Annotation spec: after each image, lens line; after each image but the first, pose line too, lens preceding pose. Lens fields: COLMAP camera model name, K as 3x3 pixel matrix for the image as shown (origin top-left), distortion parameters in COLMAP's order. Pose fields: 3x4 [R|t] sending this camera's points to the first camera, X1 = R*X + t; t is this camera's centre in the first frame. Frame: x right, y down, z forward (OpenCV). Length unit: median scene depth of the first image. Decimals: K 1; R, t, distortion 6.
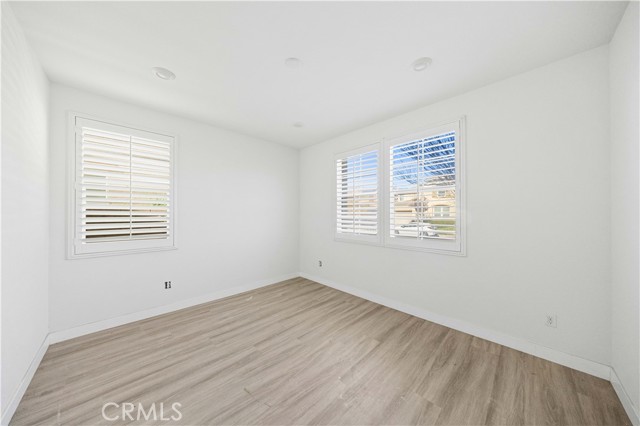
lens RADIAL K [[202.6, 0, 320.6], [0, 202.6, 214.2], [0, 0, 1]] dist [-0.000601, -0.000029]
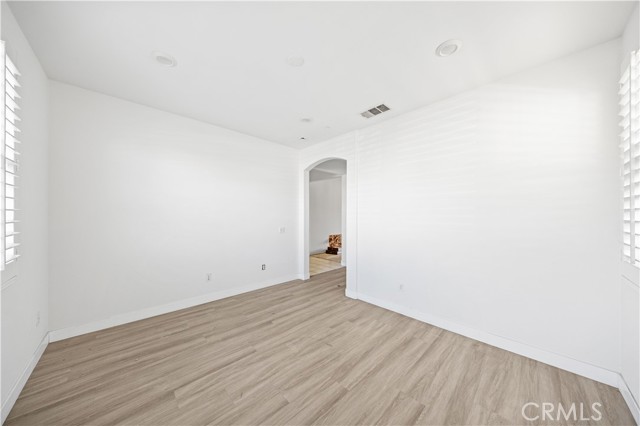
lens RADIAL K [[202.6, 0, 319.4], [0, 202.6, 214.2], [0, 0, 1]] dist [-0.000601, -0.000029]
pose [[-0.999904, -0.003688, 0.013383, -0.265882], [-0.003750, 0.999982, -0.004587, 0.006256], [-0.013366, -0.004637, -0.999900, 1.993519]]
